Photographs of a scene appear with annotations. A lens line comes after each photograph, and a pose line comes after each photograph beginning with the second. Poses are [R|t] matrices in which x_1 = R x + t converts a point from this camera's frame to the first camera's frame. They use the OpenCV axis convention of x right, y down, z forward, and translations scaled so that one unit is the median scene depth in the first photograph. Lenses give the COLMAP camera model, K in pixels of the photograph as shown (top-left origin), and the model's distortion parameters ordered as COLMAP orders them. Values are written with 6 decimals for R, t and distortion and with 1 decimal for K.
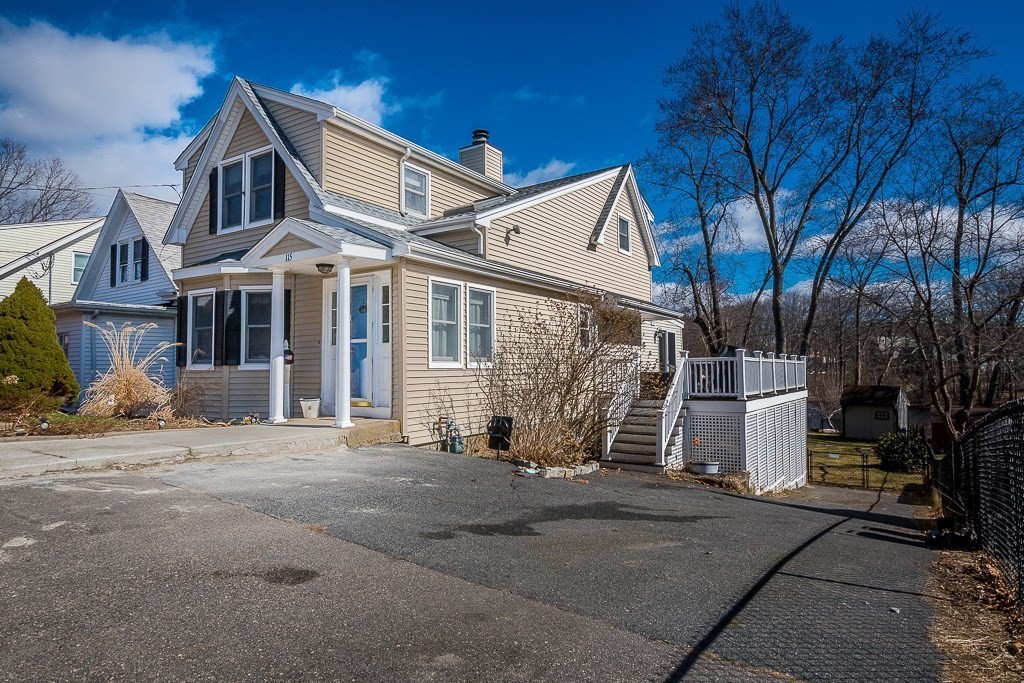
lens RADIAL K [[624.7, 0, 511.8], [0, 624.7, 343.8], [0, 0, 1]] dist [-0.004859, -0.000149]
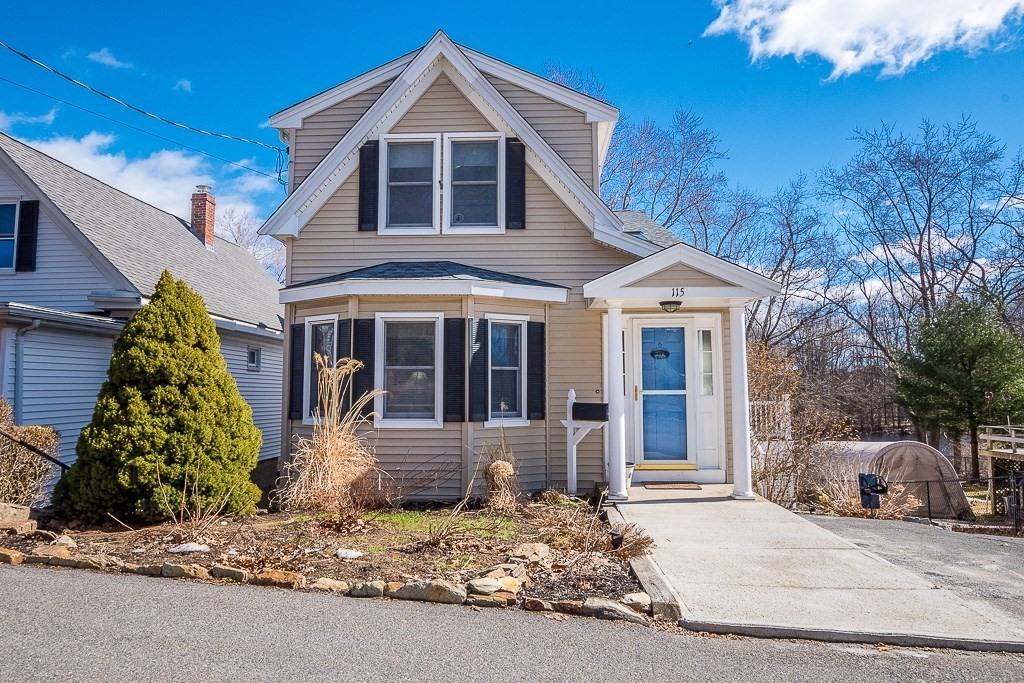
lens RADIAL K [[624.7, 0, 511.5], [0, 624.7, 340.0], [0, 0, 1]] dist [-0.004859, -0.000149]
pose [[0.847176, 0.049009, 0.529047, -0.756504], [-0.026912, 0.998417, -0.049395, -0.023801], [-0.530630, 0.027609, 0.847154, 0.336397]]
